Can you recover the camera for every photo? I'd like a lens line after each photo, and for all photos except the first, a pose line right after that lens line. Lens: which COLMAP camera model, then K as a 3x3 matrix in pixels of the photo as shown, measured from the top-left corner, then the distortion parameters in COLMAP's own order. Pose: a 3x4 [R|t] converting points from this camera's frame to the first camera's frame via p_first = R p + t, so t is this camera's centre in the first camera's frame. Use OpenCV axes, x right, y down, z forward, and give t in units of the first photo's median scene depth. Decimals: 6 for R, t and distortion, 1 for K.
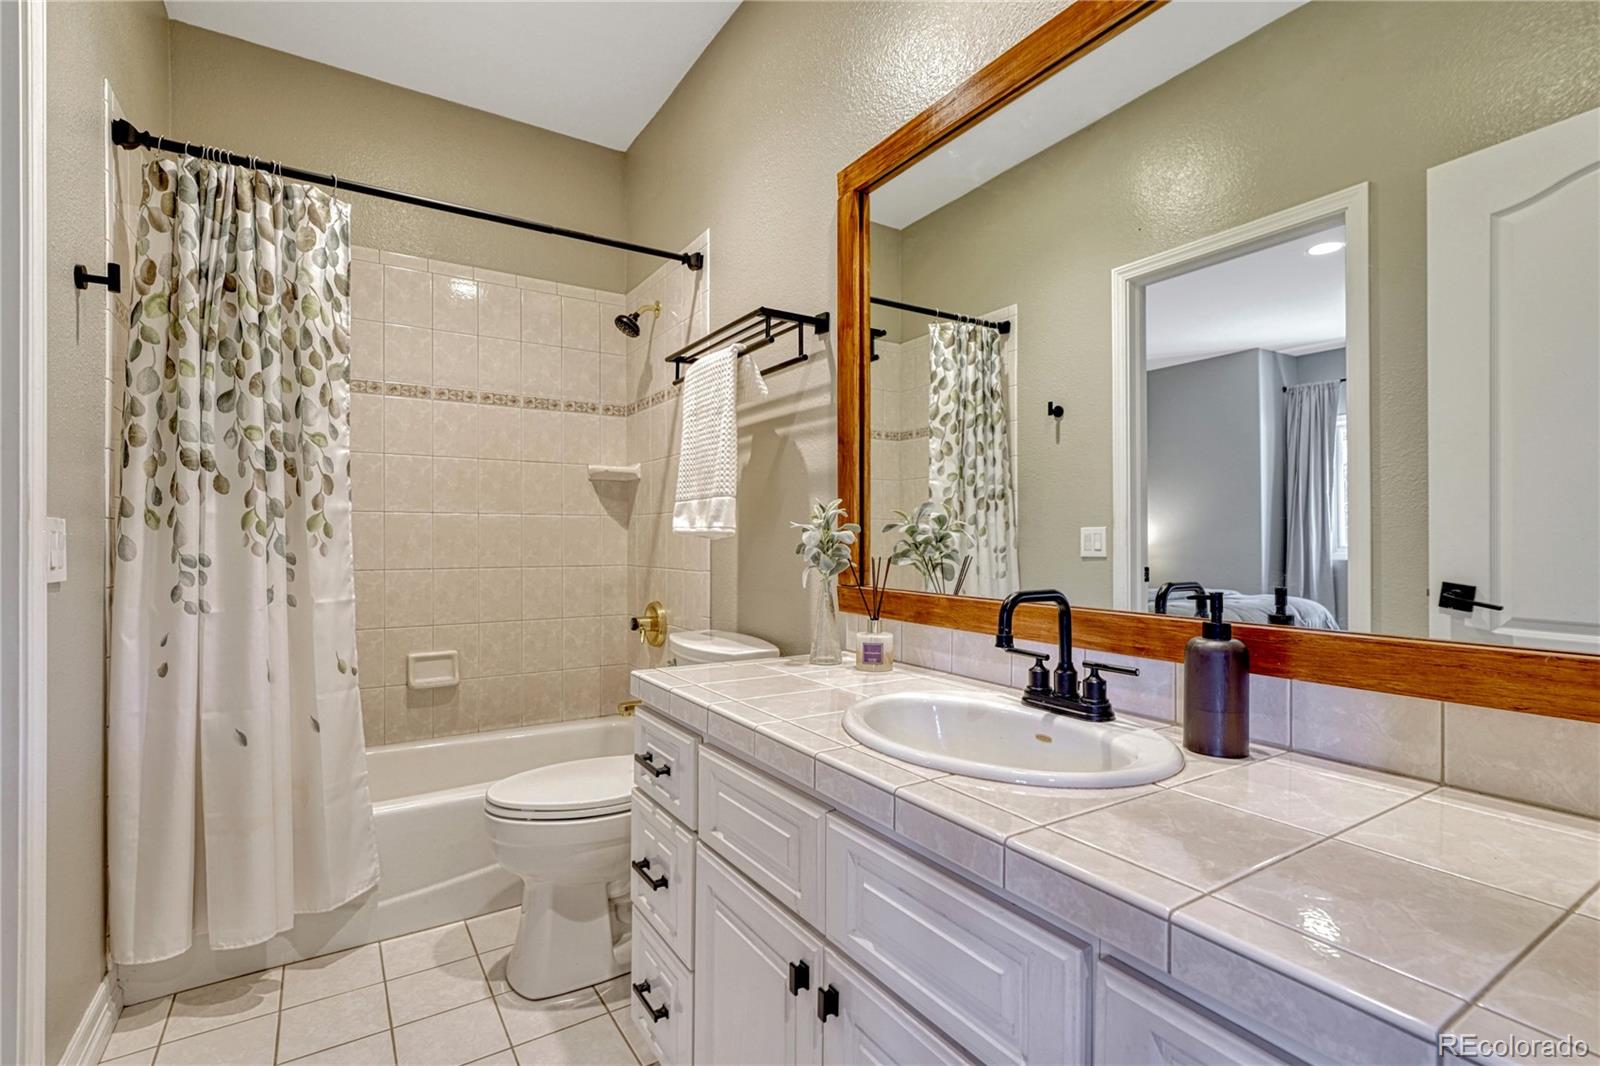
lens RADIAL K [[734.4, 0, 797.2], [0, 734.4, 537.4], [0, 0, 1]] dist [-0.002162, -0.000158]
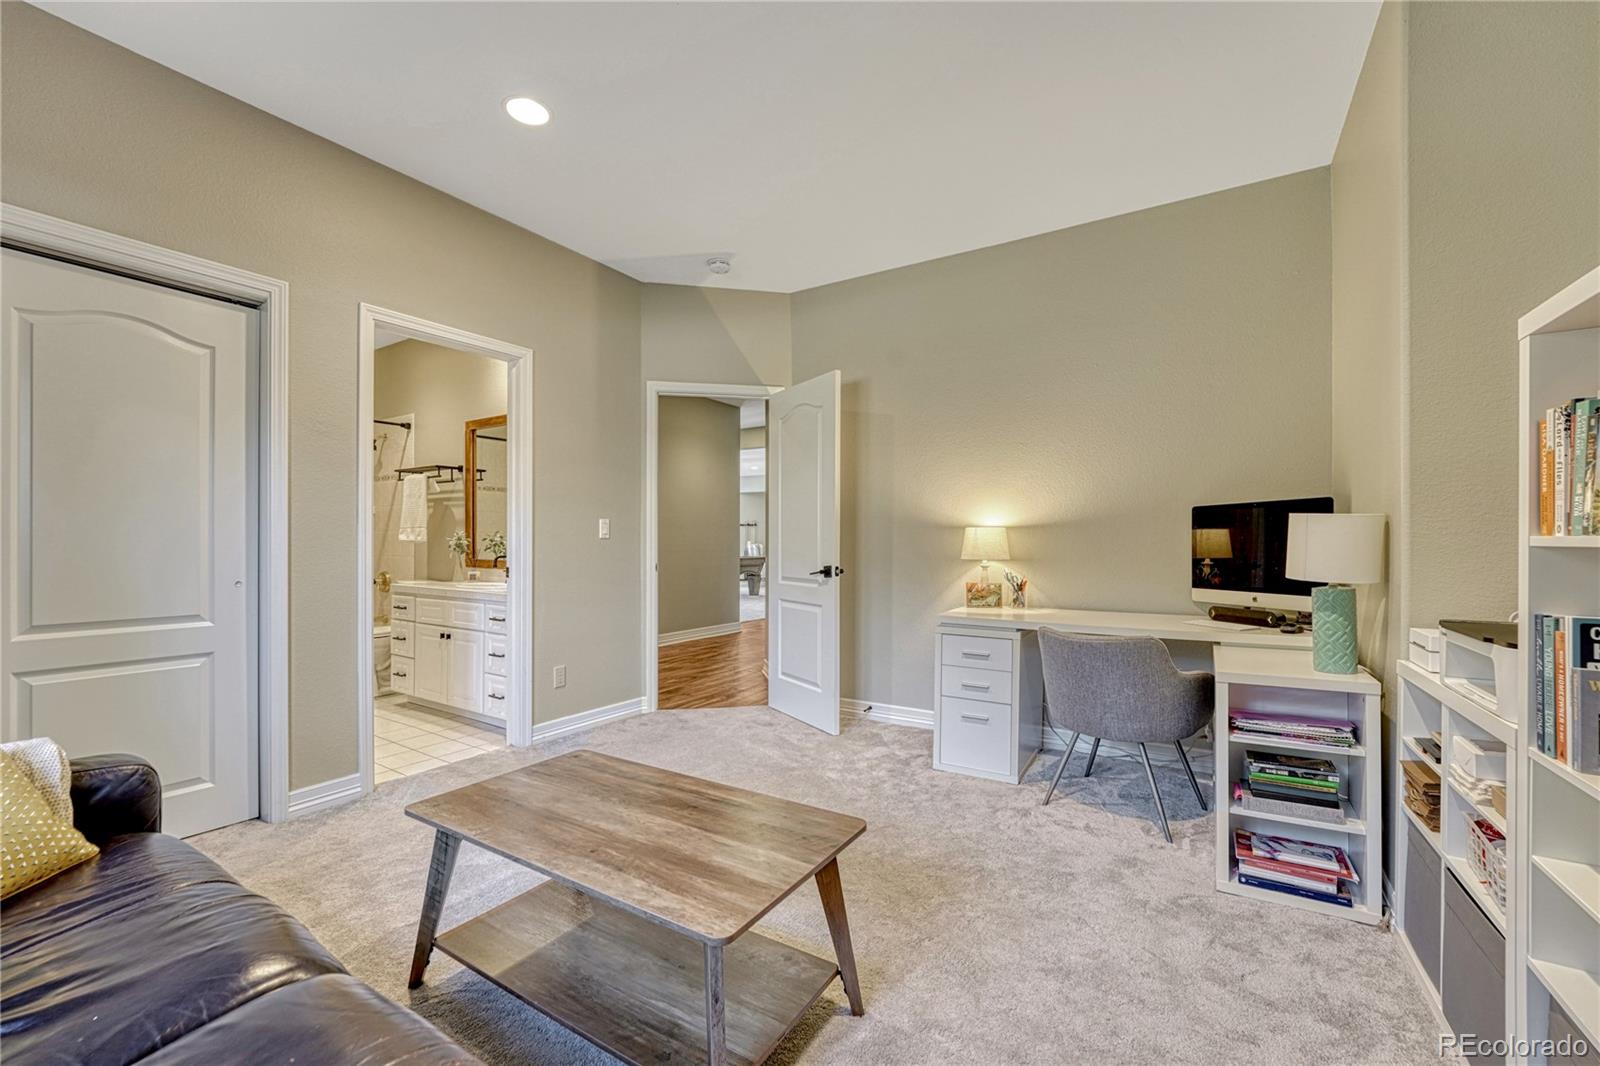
lens RADIAL K [[650.4, 0, 796.5], [0, 650.4, 541.7], [0, 0, 1]] dist [-0.020218, -0.000008]
pose [[0.904972, -0.001127, 0.425469, 0.158461], [-0.001258, 0.999985, 0.005326, -0.019929], [-0.425469, -0.005355, 0.904957, -1.994943]]
